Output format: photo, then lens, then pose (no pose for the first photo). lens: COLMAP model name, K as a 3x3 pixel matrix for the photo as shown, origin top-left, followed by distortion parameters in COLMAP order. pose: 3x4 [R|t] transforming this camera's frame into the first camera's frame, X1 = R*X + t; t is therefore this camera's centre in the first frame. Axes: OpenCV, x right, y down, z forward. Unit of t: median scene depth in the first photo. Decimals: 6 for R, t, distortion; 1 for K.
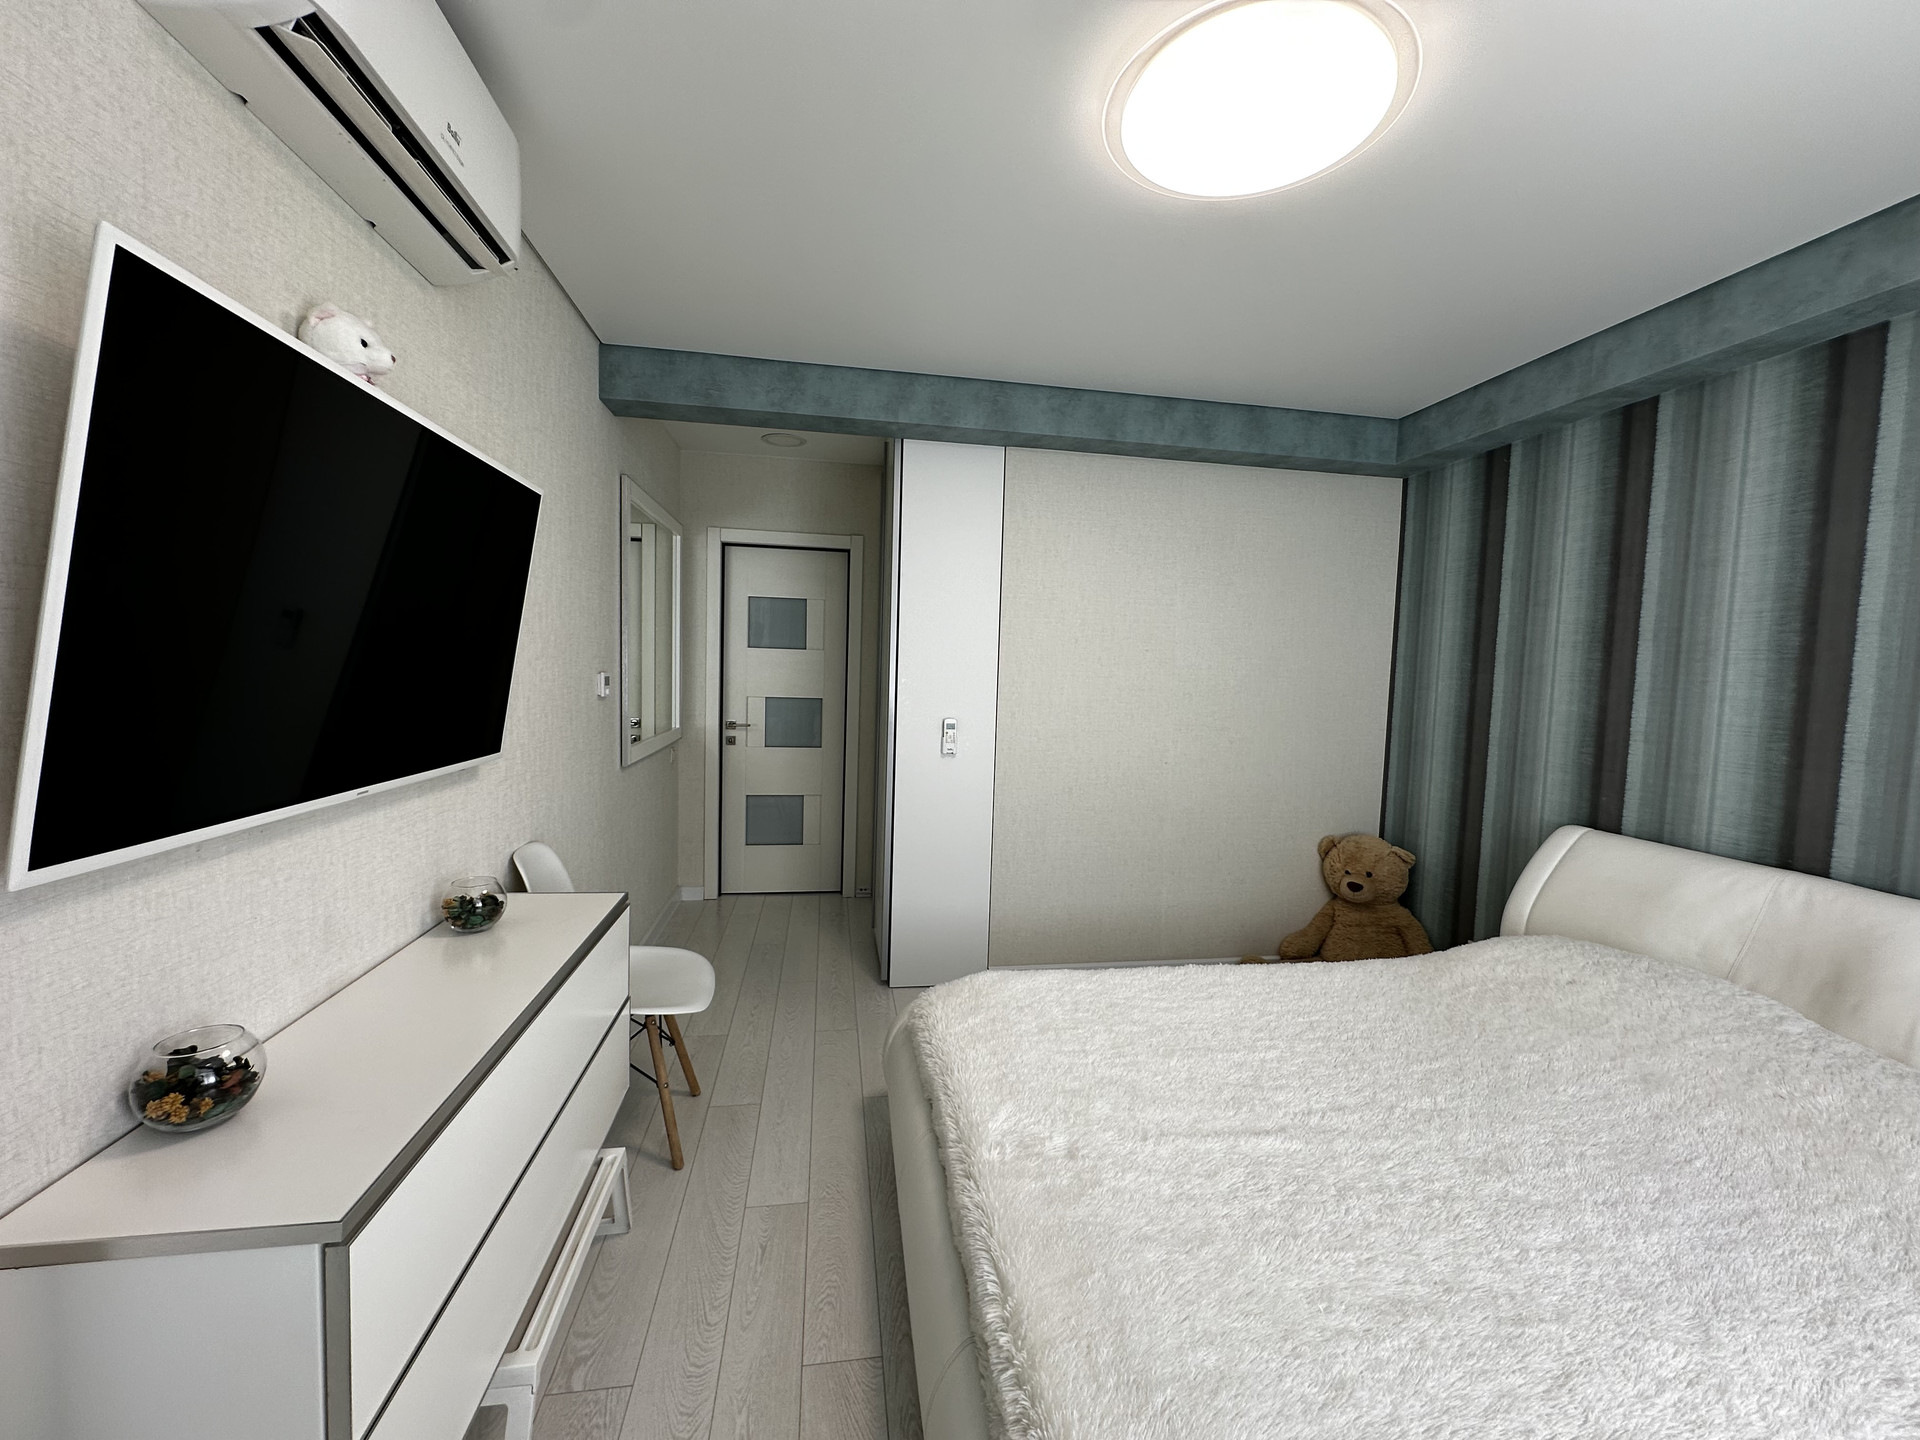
lens RADIAL K [[767.8, 0, 961.9], [0, 767.8, 717.5], [0, 0, 1]] dist [-0.001407, 0.000148]
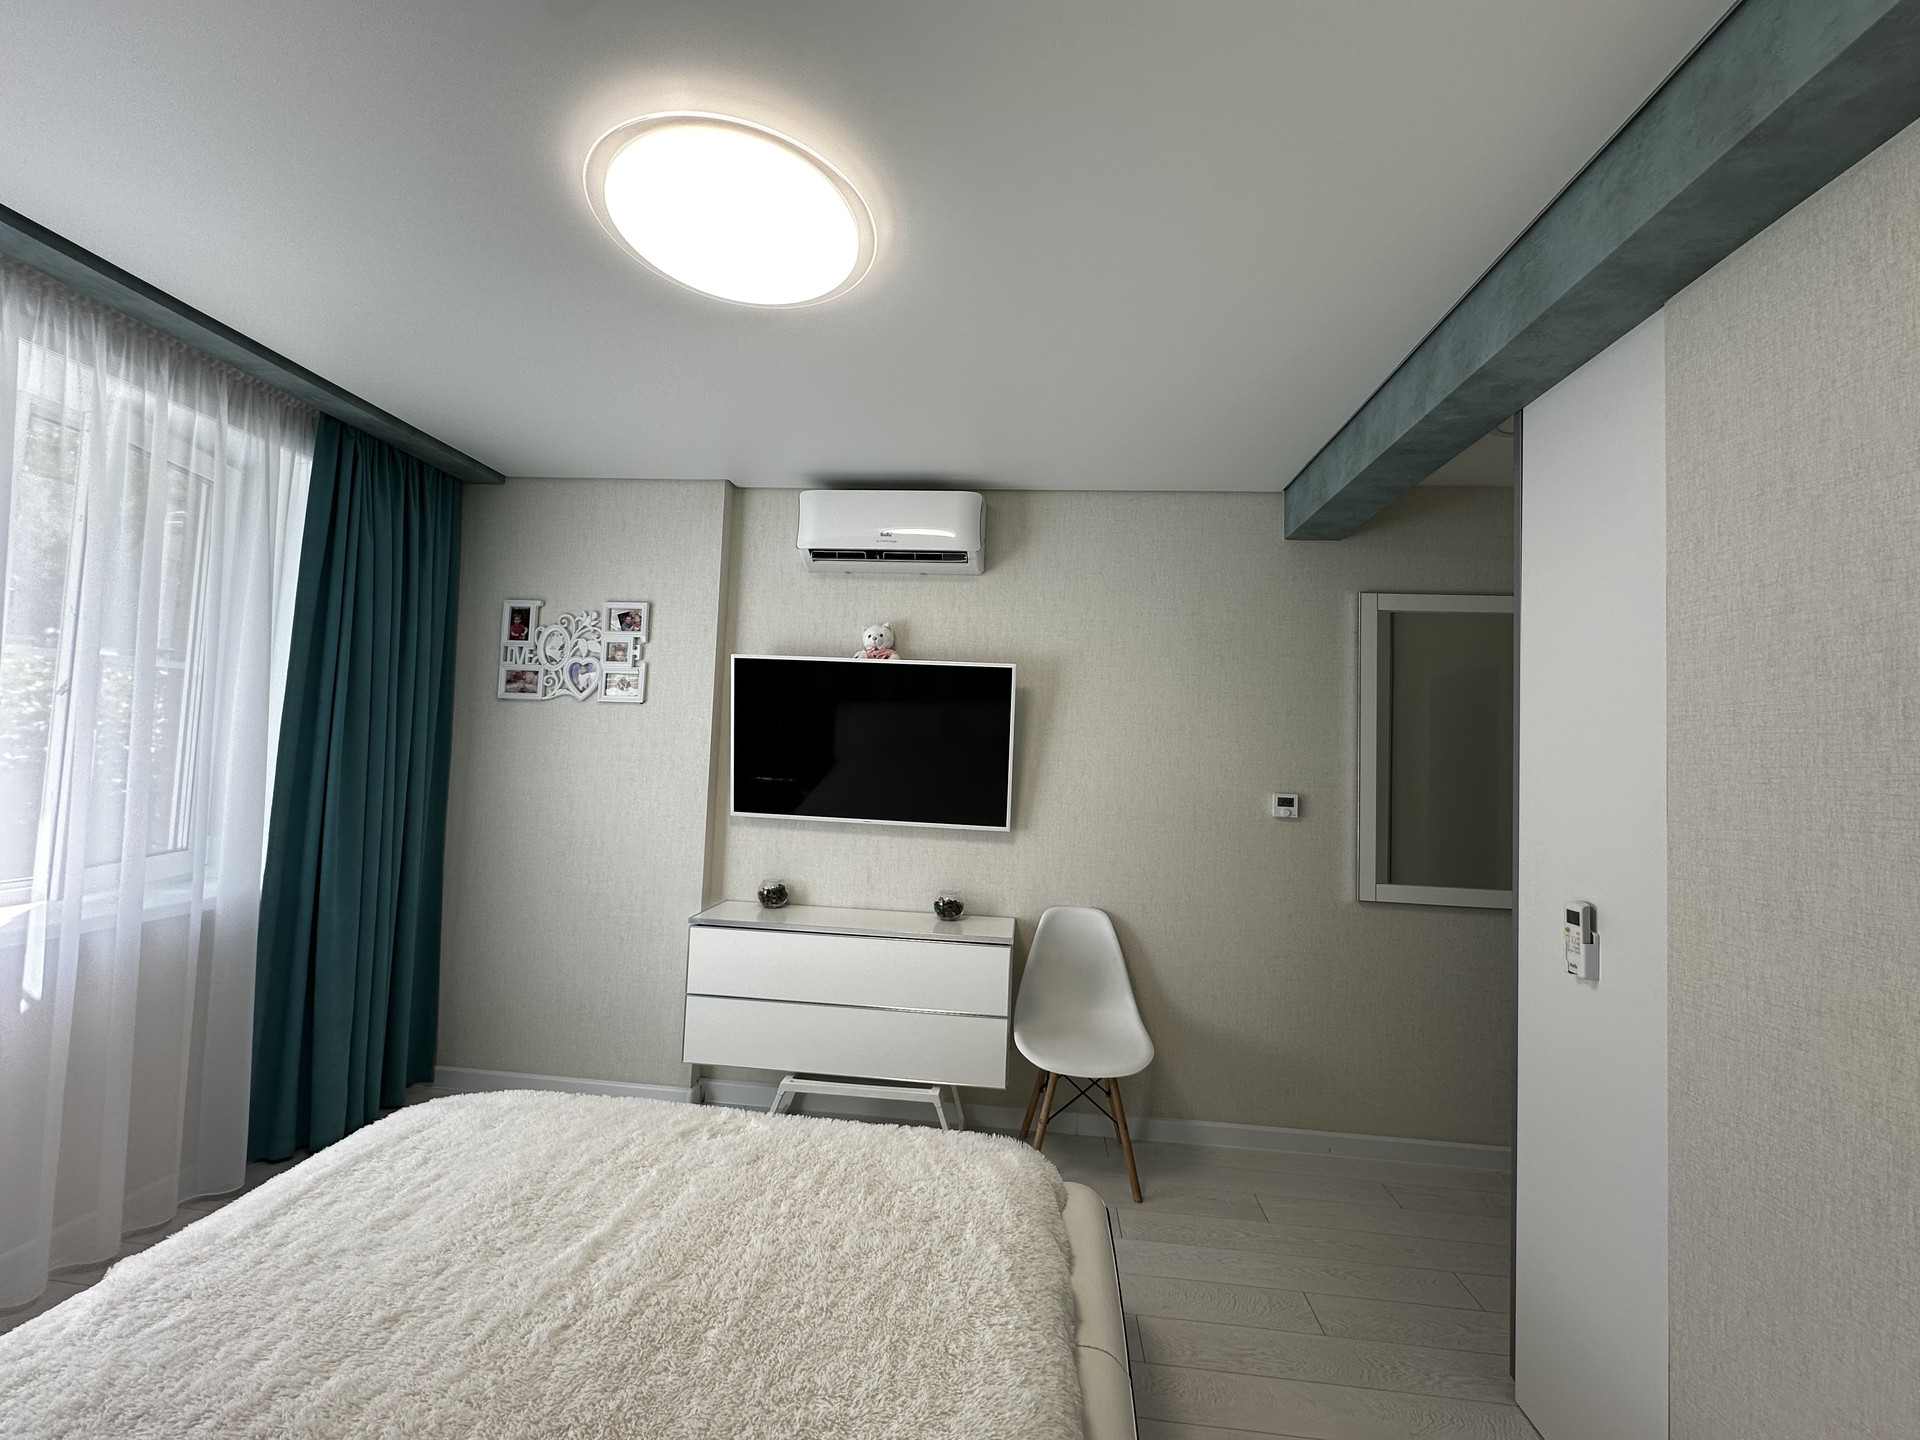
lens RADIAL K [[767.8, 0, 949.2], [0, 767.8, 723.4], [0, 0, 1]] dist [-0.001407, 0.000148]
pose [[-0.270567, -0.086949, -0.958767, 1.006066], [-0.115320, 0.991669, -0.057389, -0.067175], [0.955769, 0.095037, -0.278339, 1.318098]]
